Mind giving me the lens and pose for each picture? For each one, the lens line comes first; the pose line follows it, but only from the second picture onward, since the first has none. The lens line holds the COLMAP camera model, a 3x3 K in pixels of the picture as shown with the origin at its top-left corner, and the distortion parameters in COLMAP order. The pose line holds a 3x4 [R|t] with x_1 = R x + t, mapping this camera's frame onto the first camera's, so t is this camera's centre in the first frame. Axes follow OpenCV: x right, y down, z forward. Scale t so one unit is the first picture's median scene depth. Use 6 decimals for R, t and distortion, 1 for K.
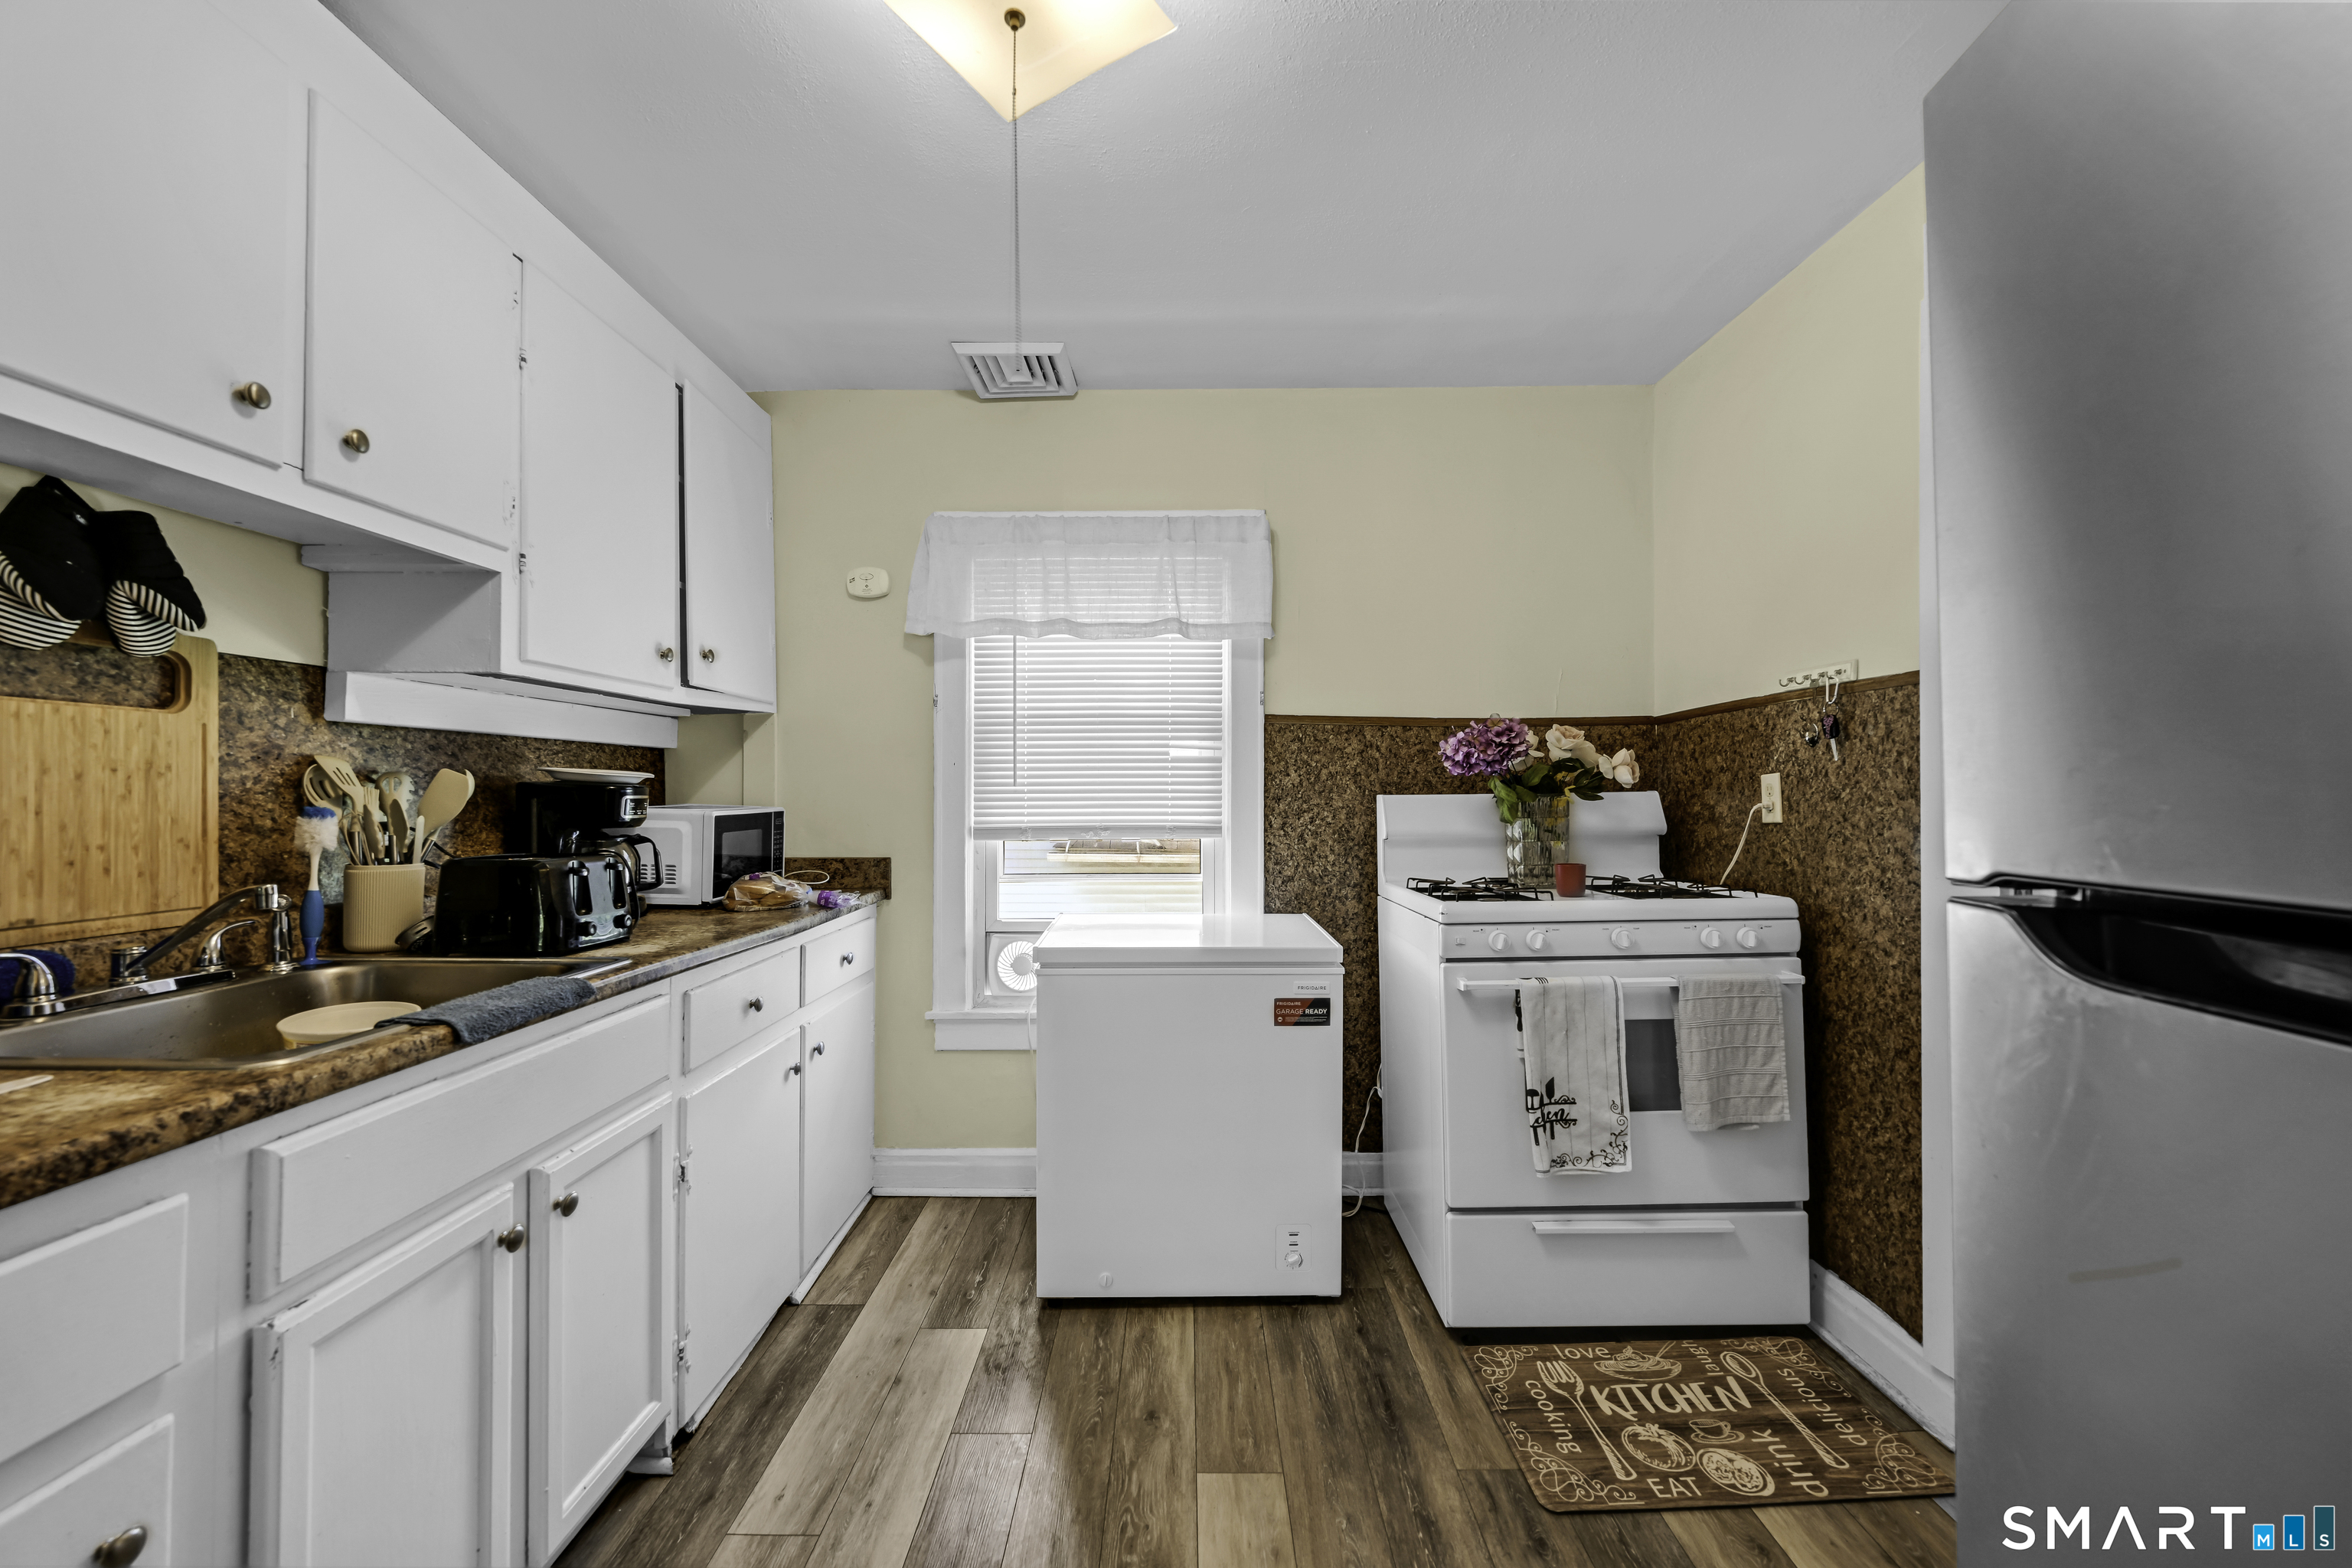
lens RADIAL K [[937.5, 0, 1175.1], [0, 937.5, 778.5], [0, 0, 1]] dist [-0.004499, 0.000867]
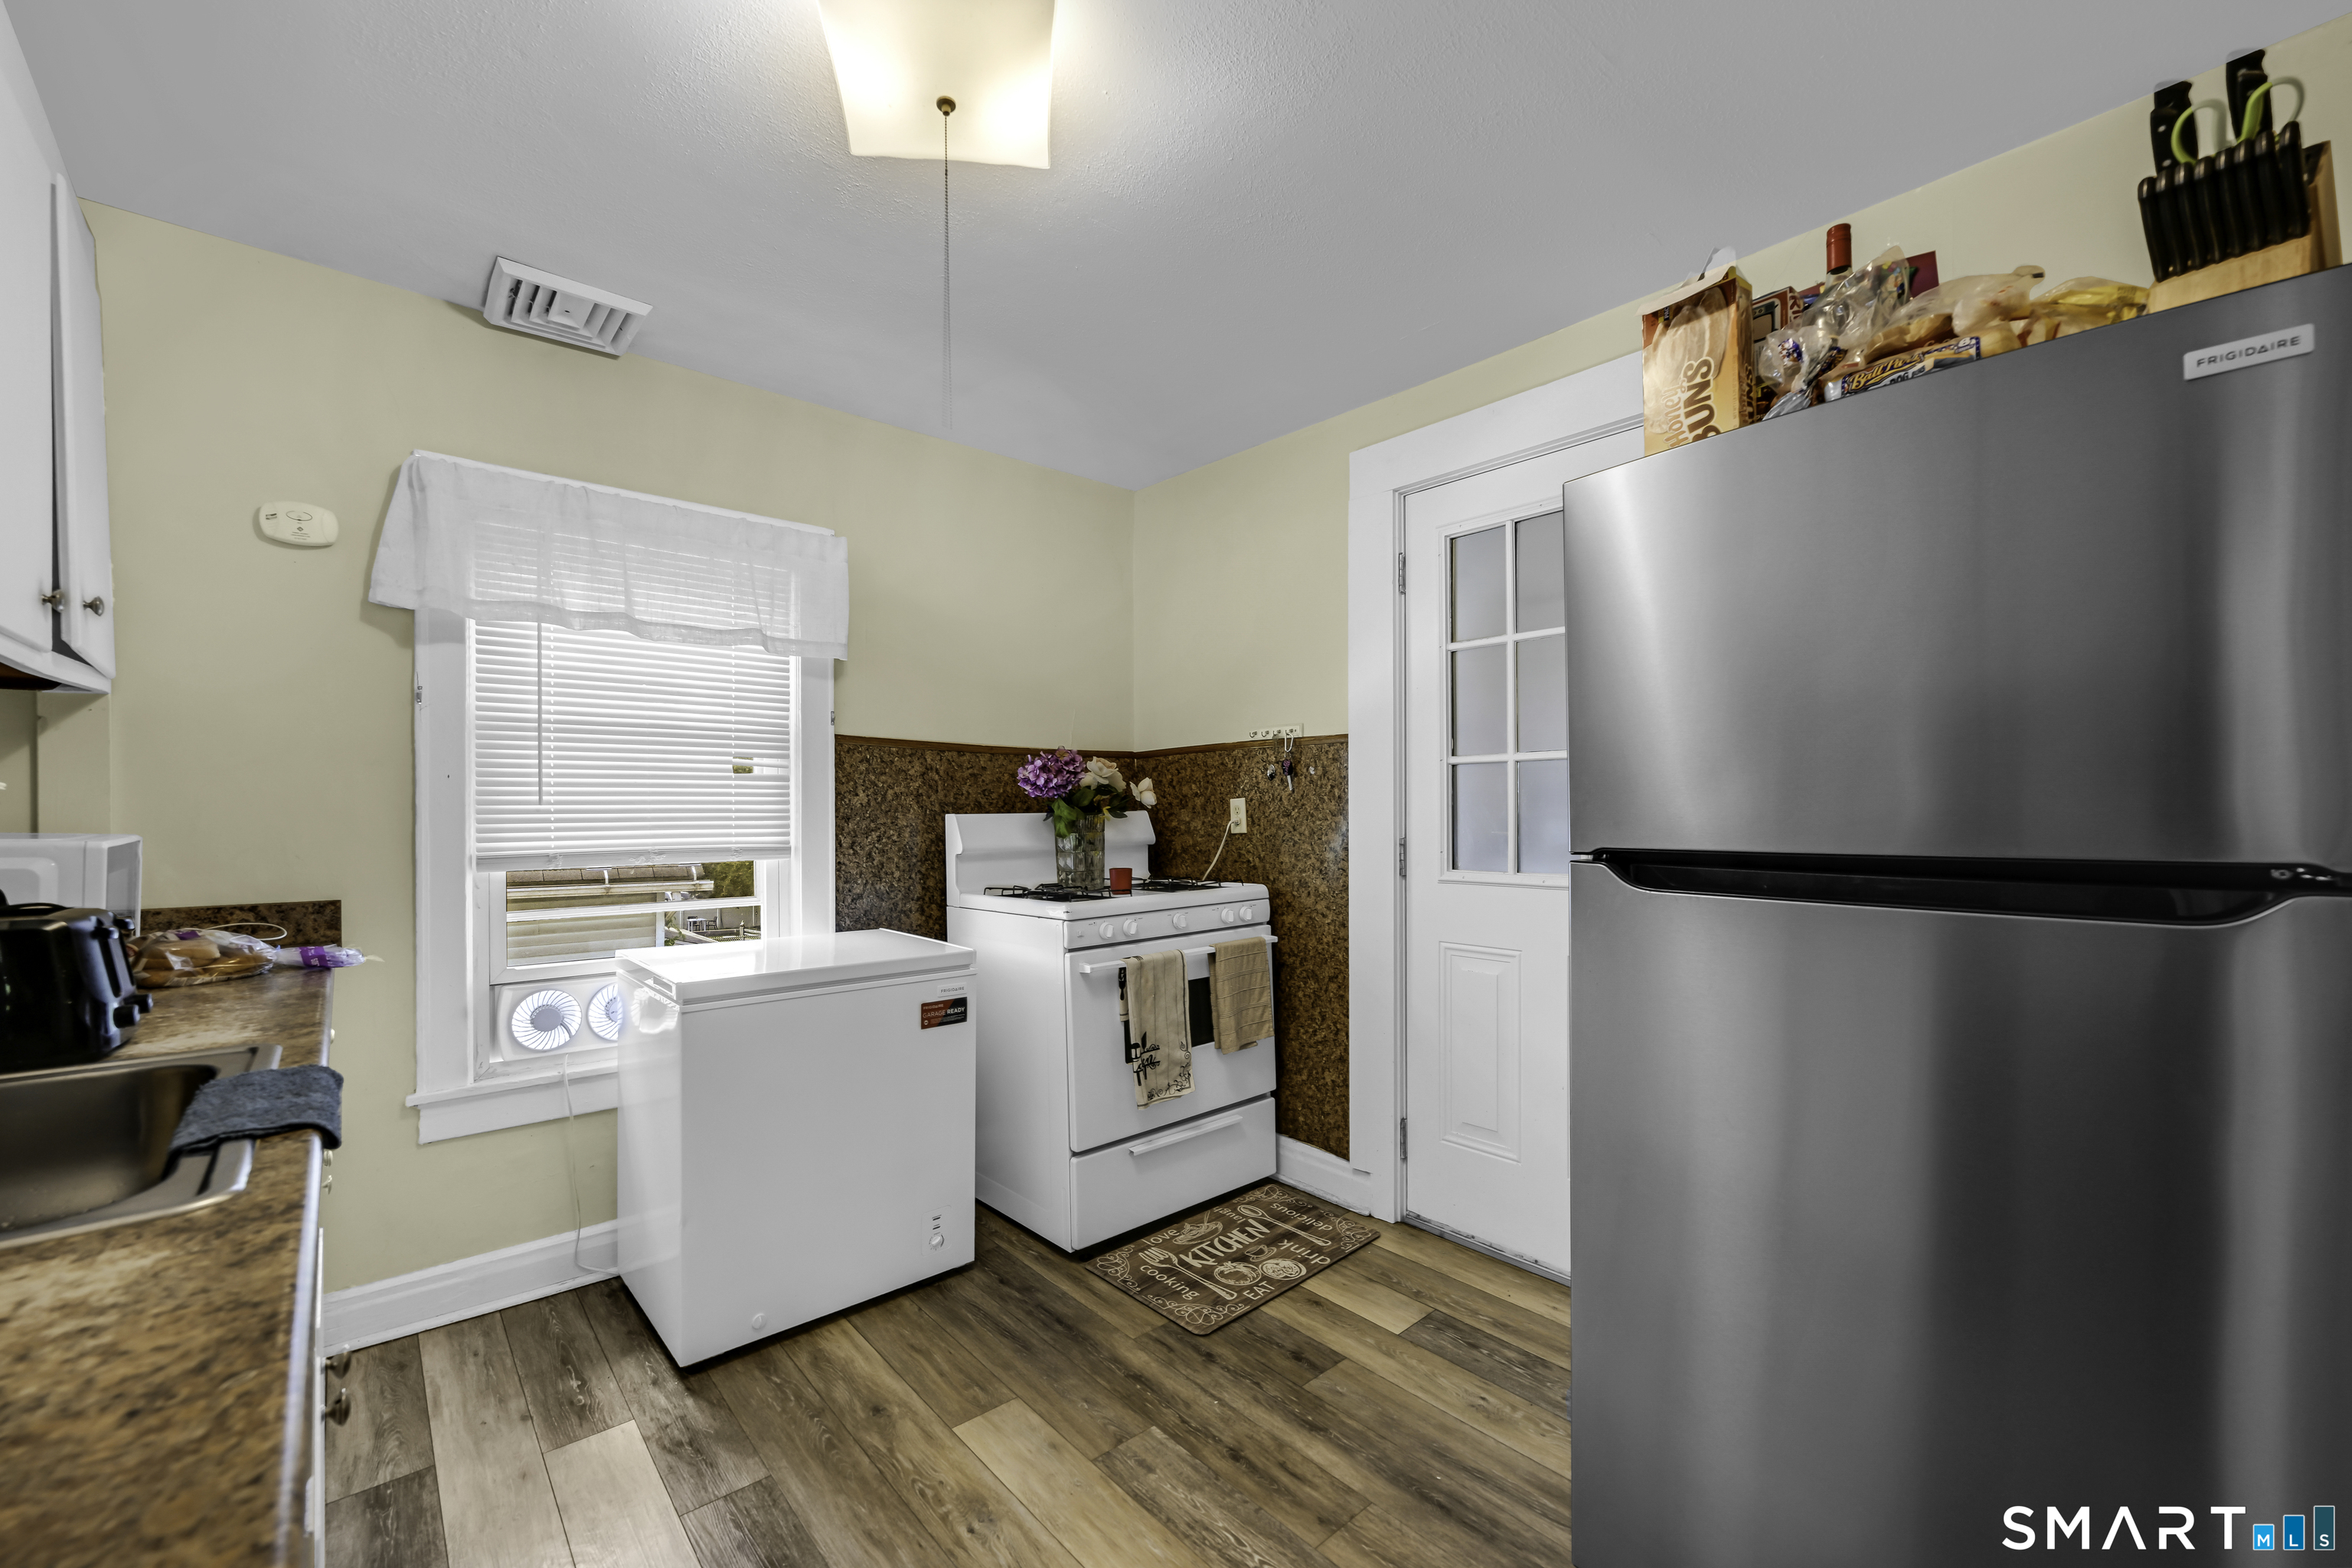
lens RADIAL K [[937.5, 0, 1195.5], [0, 937.5, 799.9], [0, 0, 1]] dist [-0.004499, 0.000867]
pose [[0.742671, 0.007282, 0.669617, -0.387910], [-0.009206, 0.999957, -0.000665, -0.001326], [-0.669594, -0.005671, 0.742706, -0.006706]]
